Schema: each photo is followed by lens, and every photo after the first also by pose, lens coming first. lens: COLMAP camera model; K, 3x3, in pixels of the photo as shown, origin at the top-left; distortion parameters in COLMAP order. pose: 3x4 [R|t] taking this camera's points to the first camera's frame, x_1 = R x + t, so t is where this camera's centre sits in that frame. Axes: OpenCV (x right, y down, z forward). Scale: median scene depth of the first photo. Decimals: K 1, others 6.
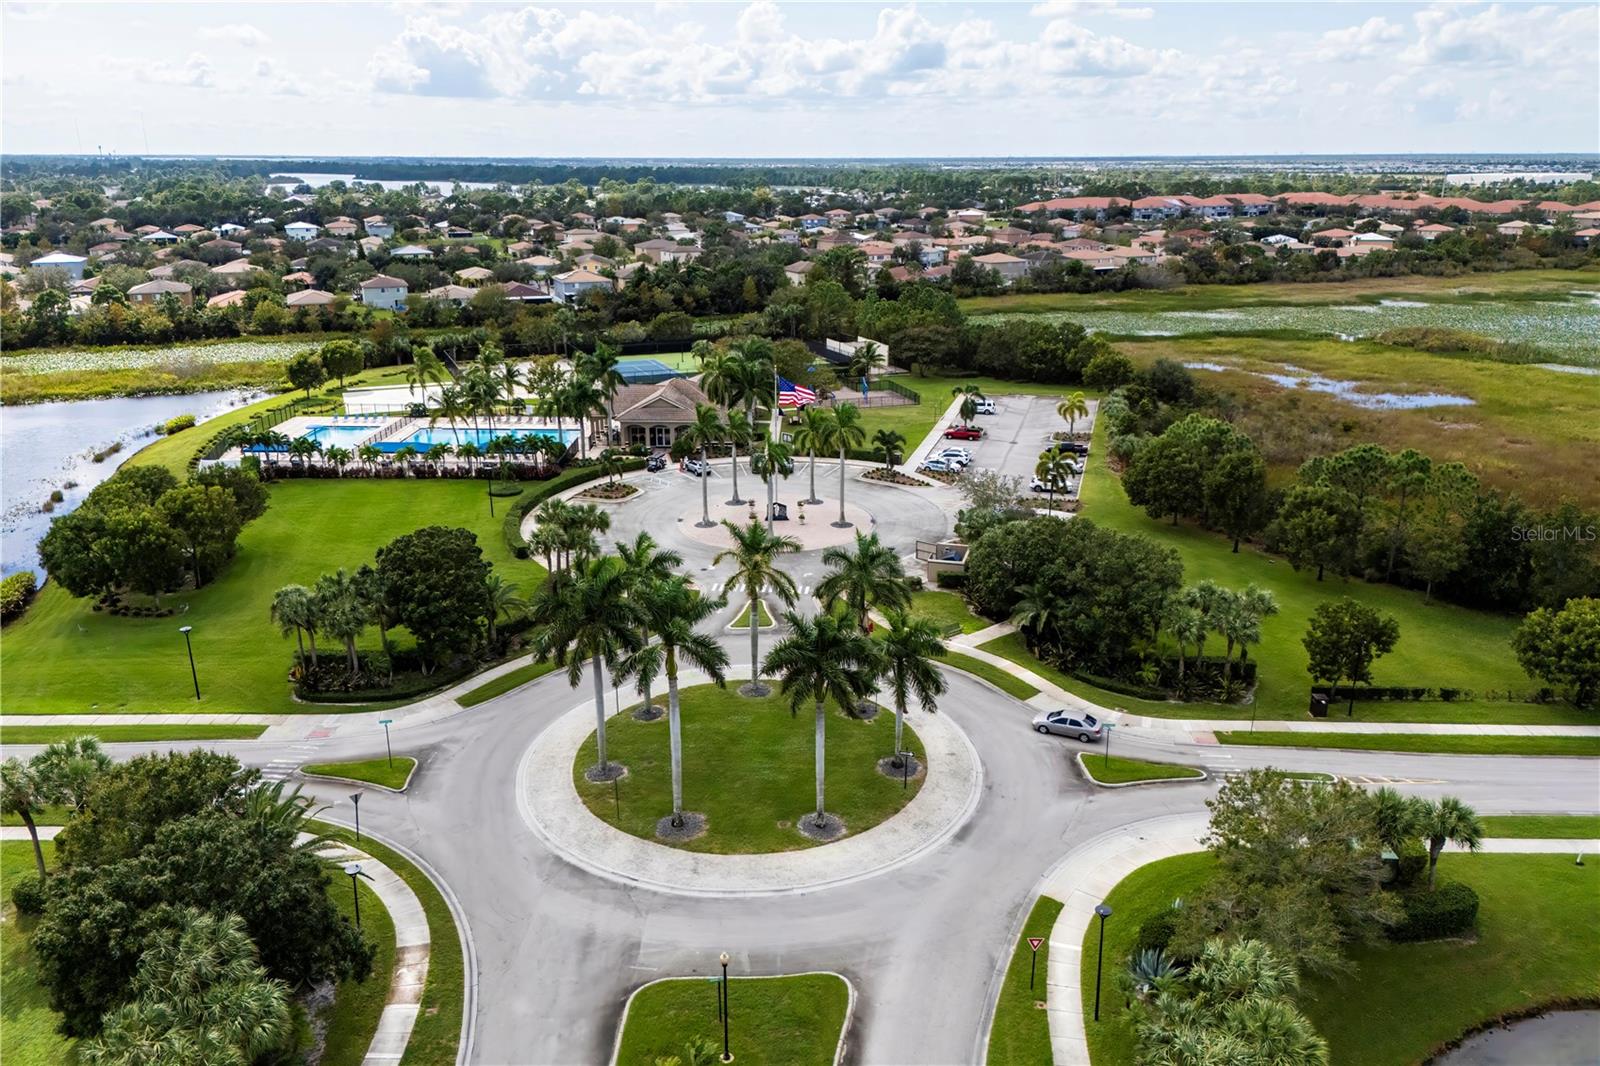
lens RADIAL K [[1153.5, 0, 802.5], [0, 1153.5, 539.0], [0, 0, 1]] dist [0.077935, -0.087108]
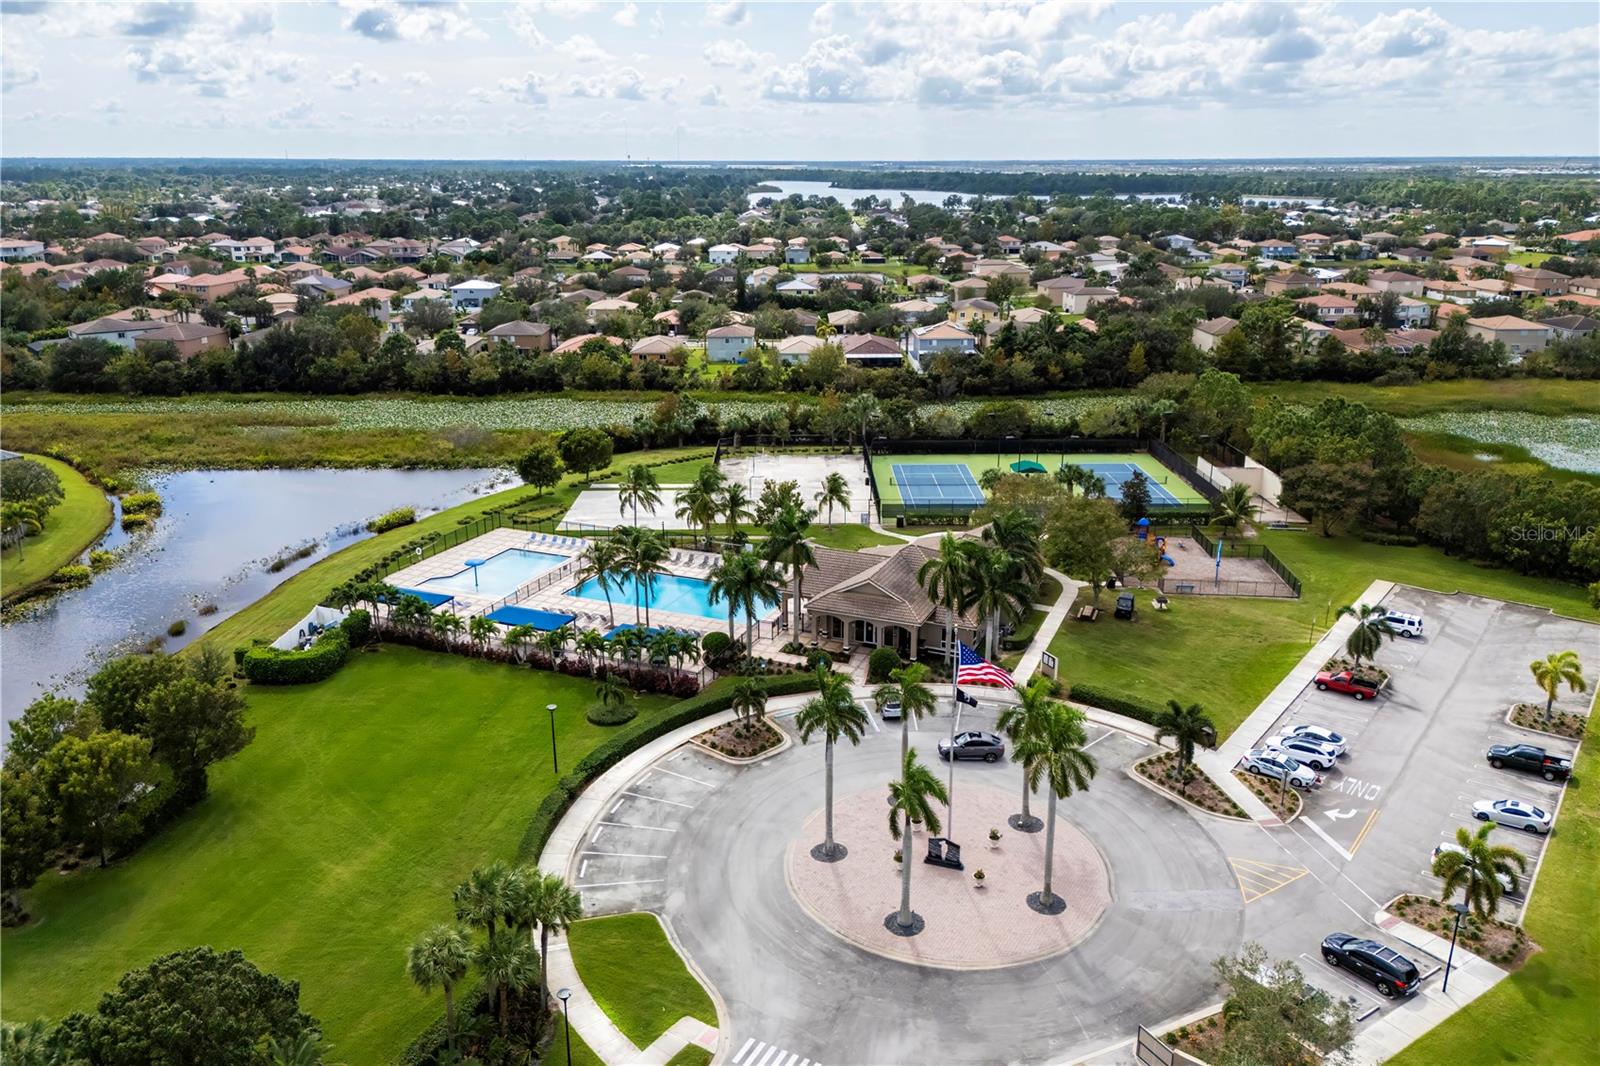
lens RADIAL K [[1153.5, 0, 802.5], [0, 1153.5, 539.0], [0, 0, 1]] dist [0.077935, -0.087108]
pose [[0.924896, 0.117949, -0.361462, 0.035847], [-0.118465, 0.992740, 0.020816, -0.062039], [0.361293, 0.023568, 0.932154, 0.125760]]
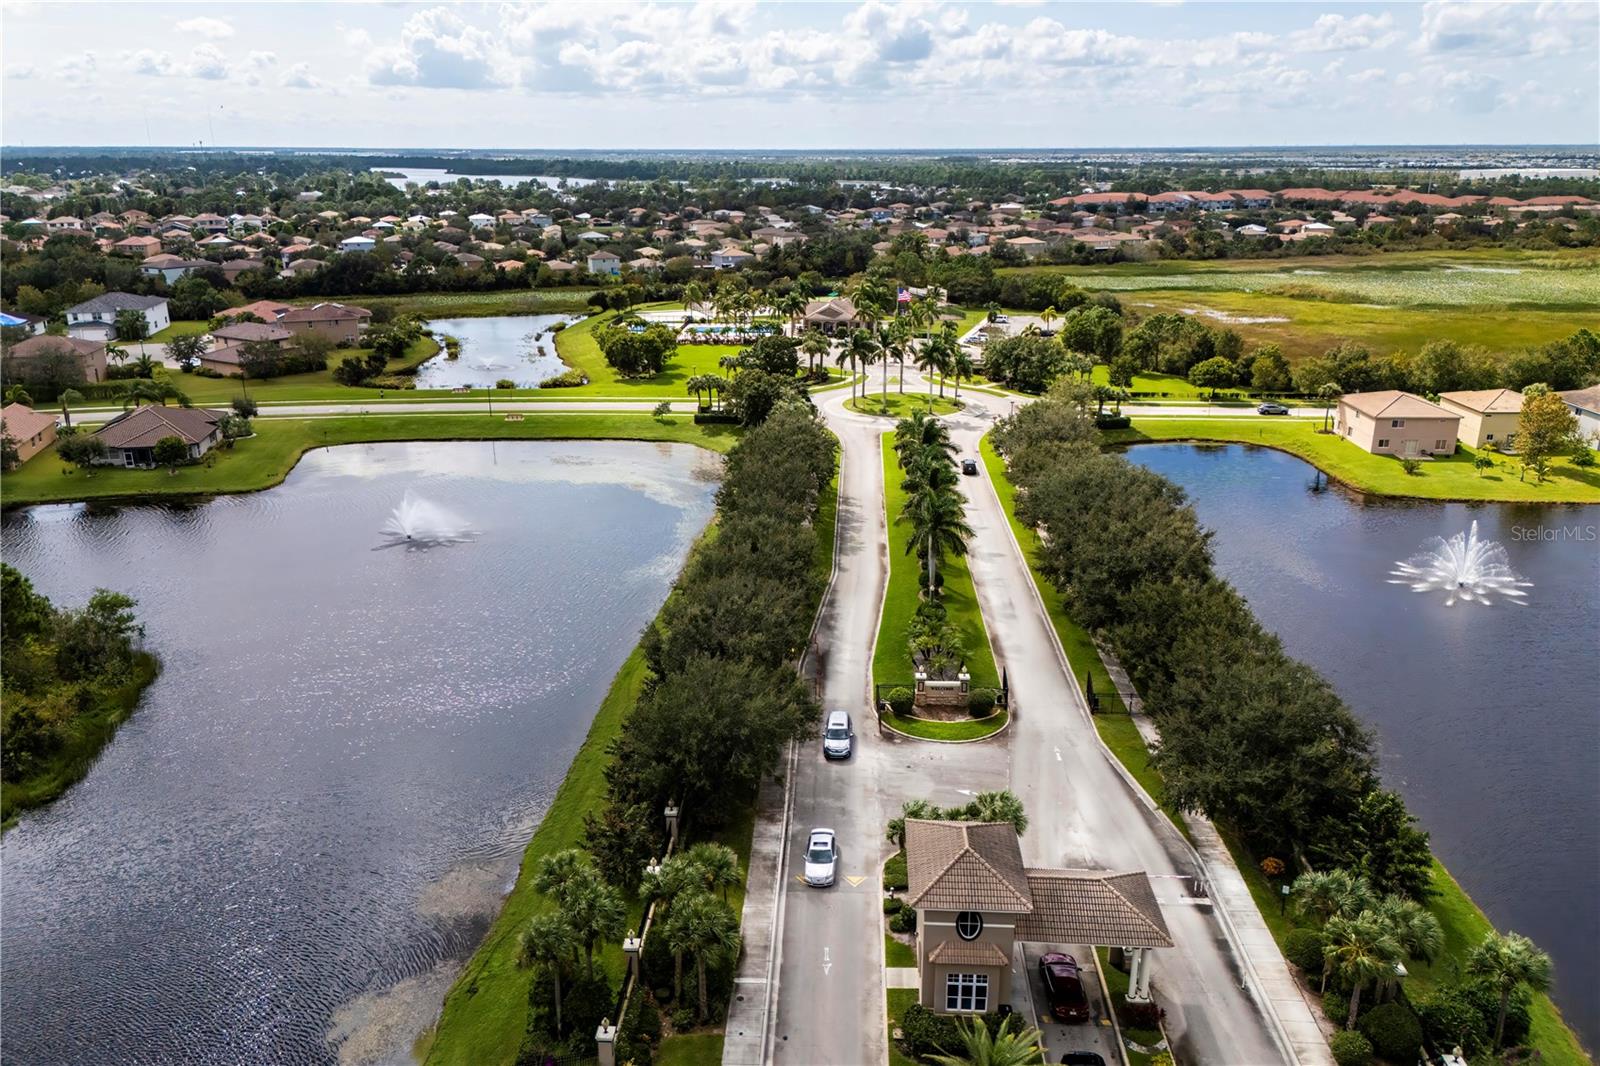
lens RADIAL K [[1153.5, 0, 802.5], [0, 1153.5, 539.0], [0, 0, 1]] dist [0.077935, -0.087108]
pose [[0.999227, 0.012281, -0.037334, -0.036053], [-0.012018, 0.999901, 0.007270, 0.097664], [0.037420, -0.006816, 0.999276, -0.360741]]
